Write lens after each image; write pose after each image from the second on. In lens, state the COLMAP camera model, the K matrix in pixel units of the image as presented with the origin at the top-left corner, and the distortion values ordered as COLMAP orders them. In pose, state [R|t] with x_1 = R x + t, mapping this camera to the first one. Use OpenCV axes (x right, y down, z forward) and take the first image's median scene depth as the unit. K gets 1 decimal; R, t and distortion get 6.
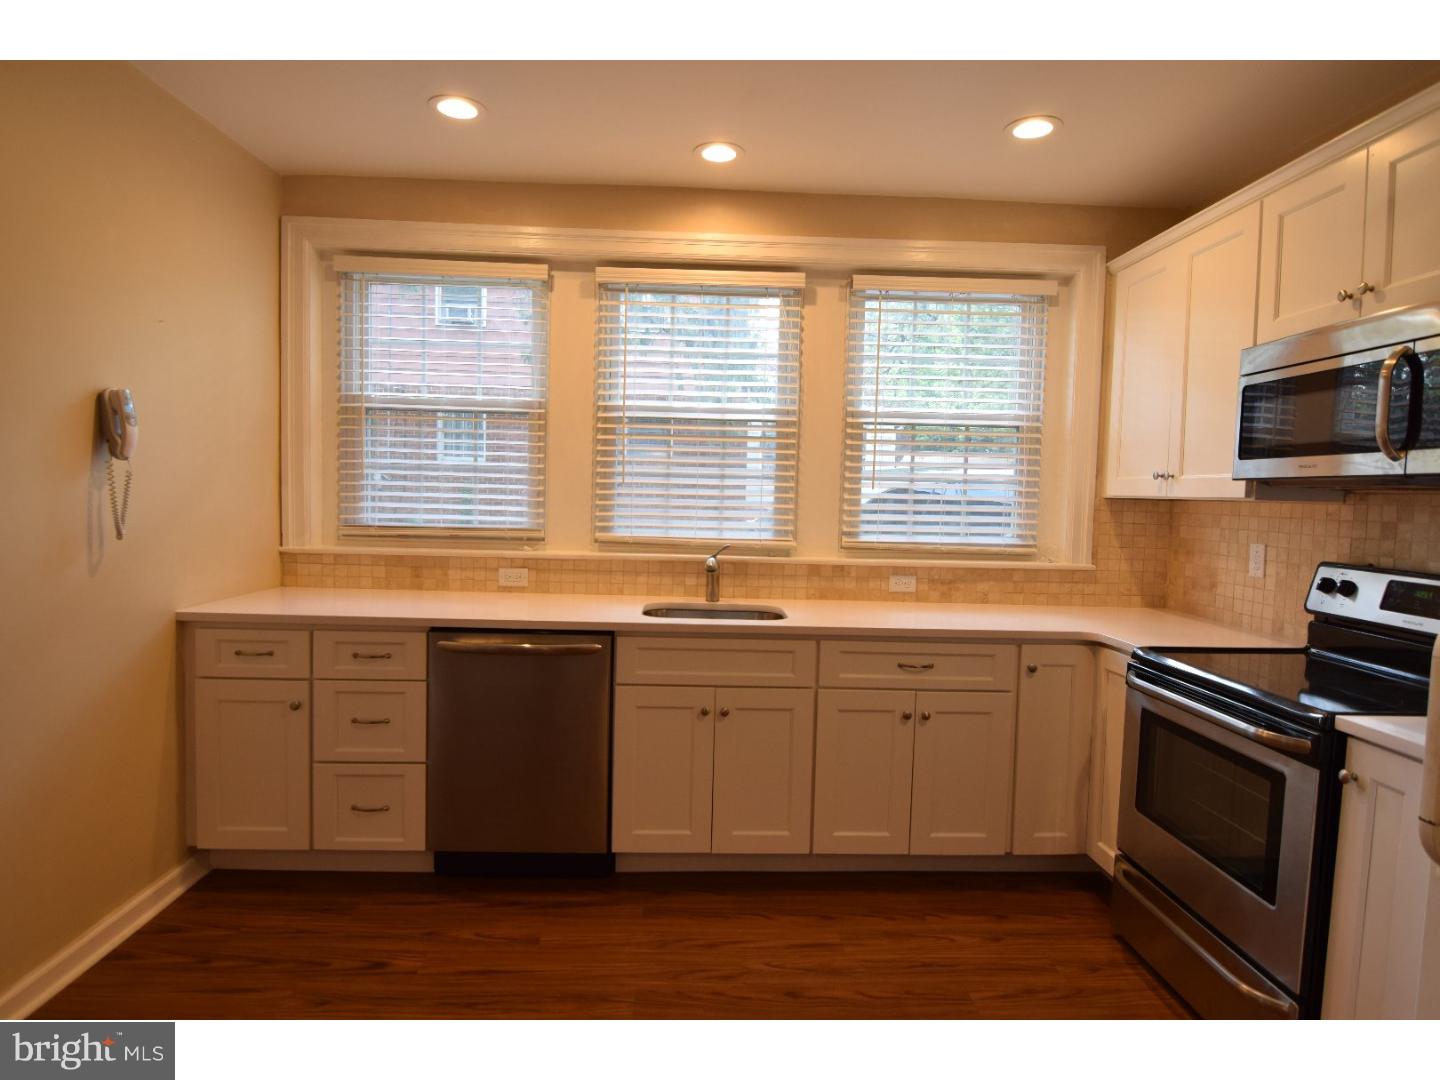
lens RADIAL K [[794.1, 0, 724.3], [0, 794.1, 538.2], [0, 0, 1]] dist [-0.000971, -0.016848]
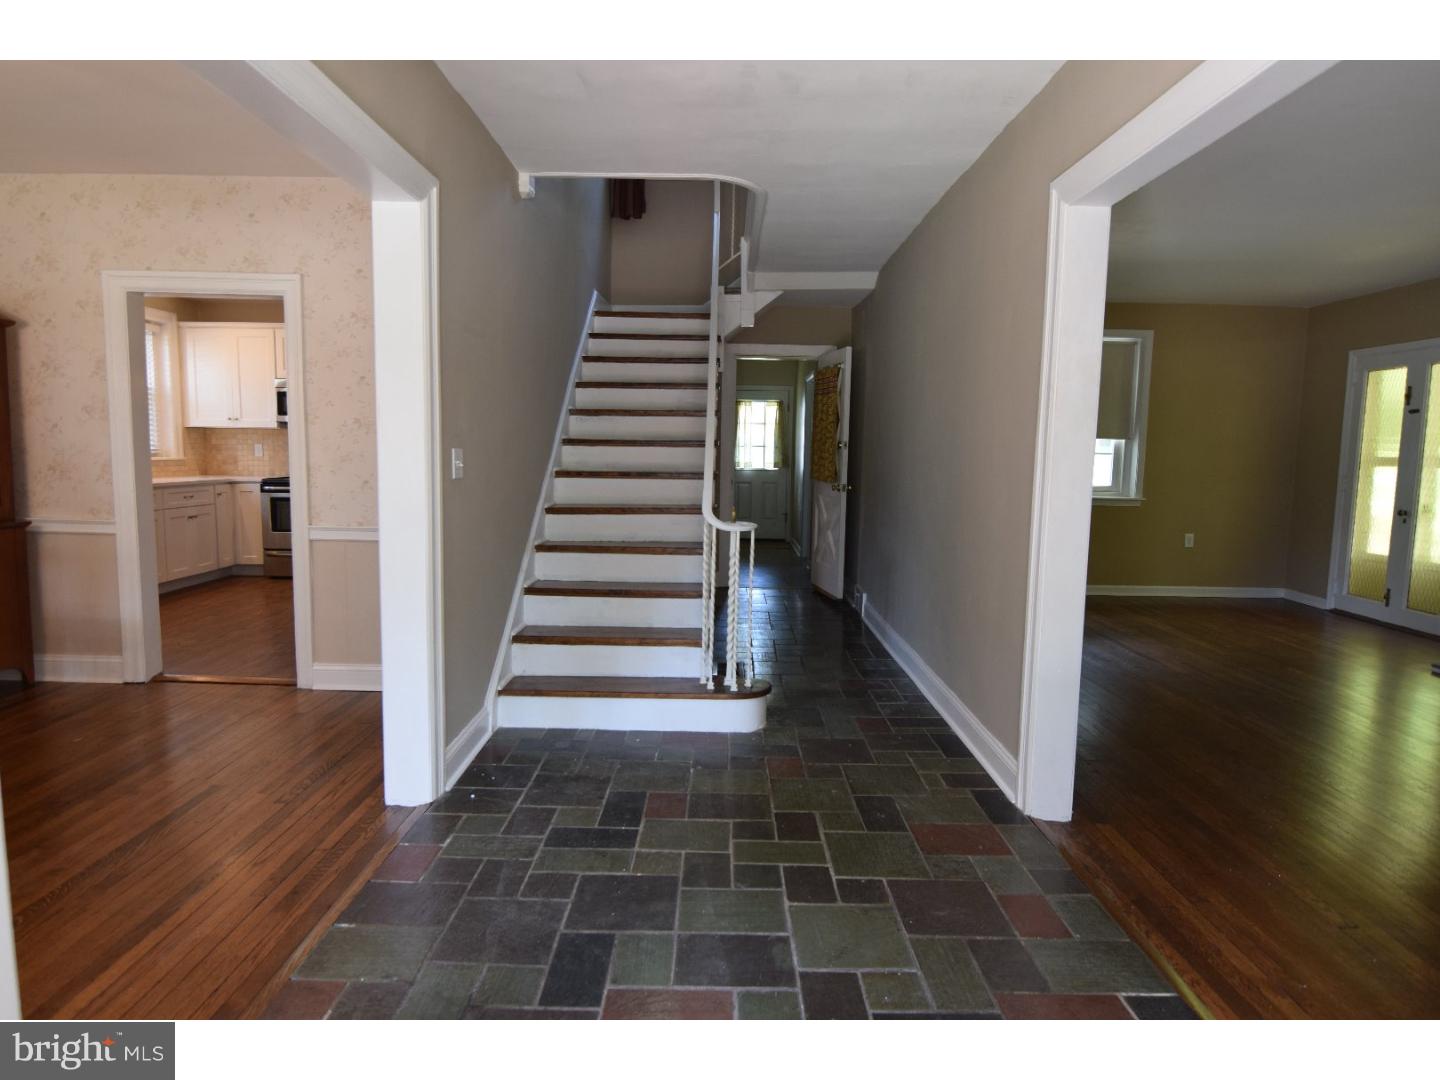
lens RADIAL K [[824.9, 0, 721.8], [0, 824.9, 535.7], [0, 0, 1]] dist [0.001751, -0.016873]
pose [[0.036912, -0.129493, 0.990893, -1.956031], [0.041202, 0.990923, 0.127962, 0.020242], [-0.998469, 0.036103, 0.041912, -0.652185]]
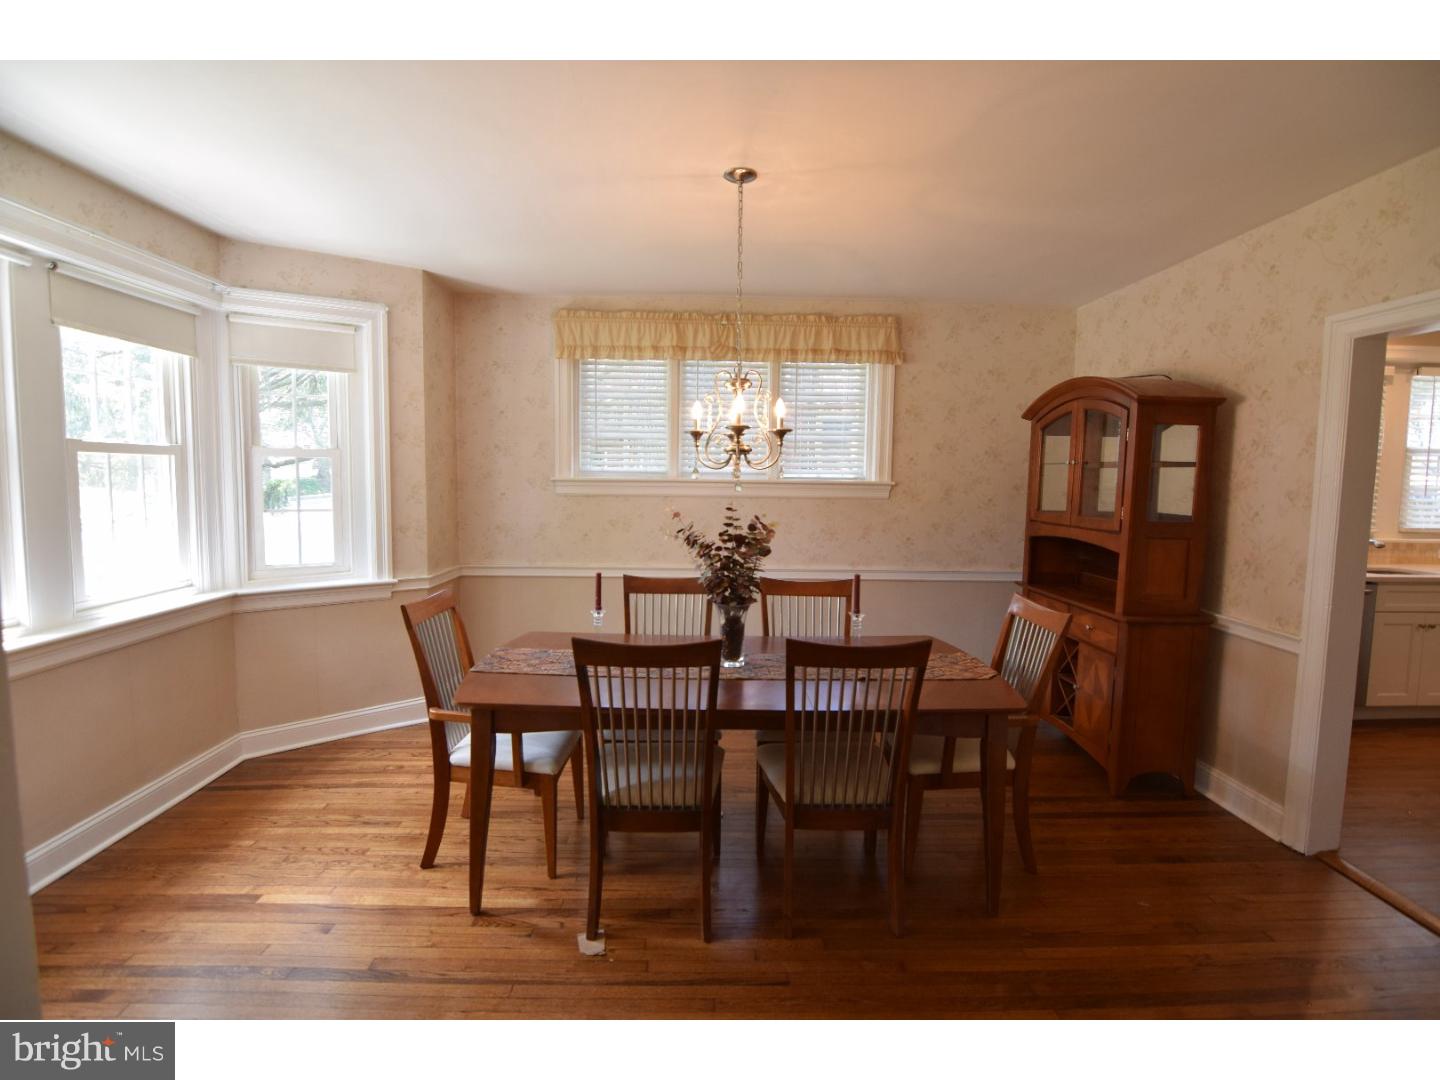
lens RADIAL K [[703.7, 0, 720.0], [0, 703.7, 540.0], [0, 0, 1]] dist [-0.001503, -0.010790]
pose [[0.999855, -0.013887, -0.009868, -1.368111], [0.014145, 0.999546, 0.026614, -0.033500], [0.009494, -0.026750, 0.999597, -0.494178]]
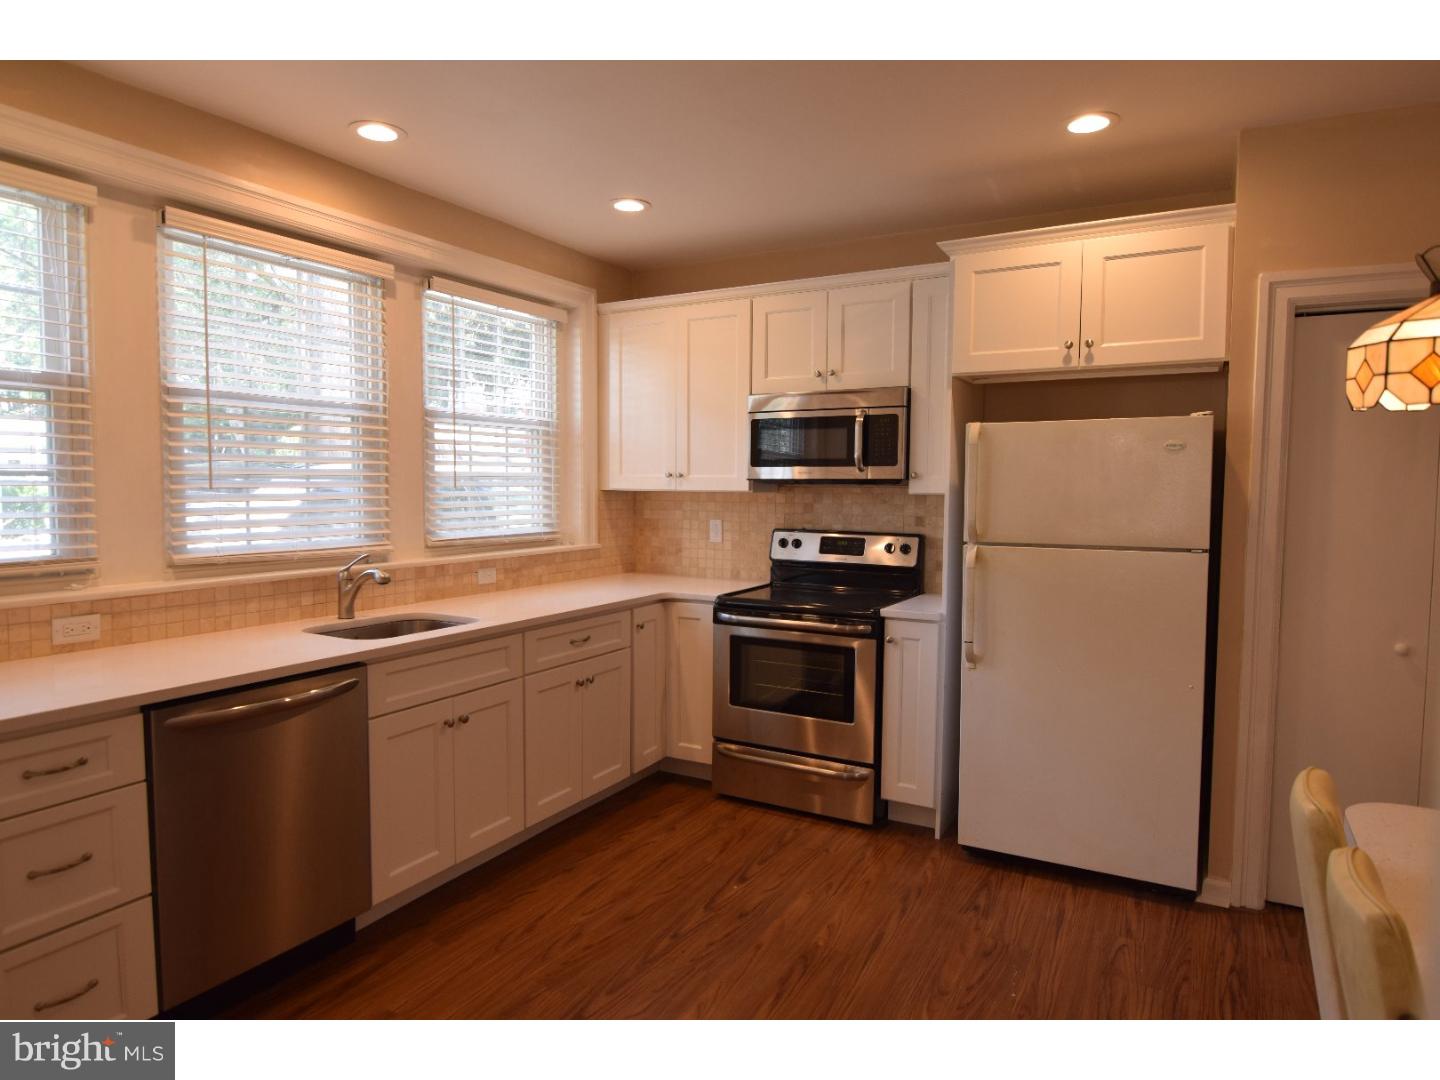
lens RADIAL K [[848.4, 0, 723.2], [0, 848.4, 537.7], [0, 0, 1]] dist [0.002544, -0.017055]
pose [[0.523751, -0.075599, 0.848510, -0.619531], [0.054719, 0.996983, 0.055052, -0.042598], [-0.850112, 0.017596, 0.526308, 0.134512]]
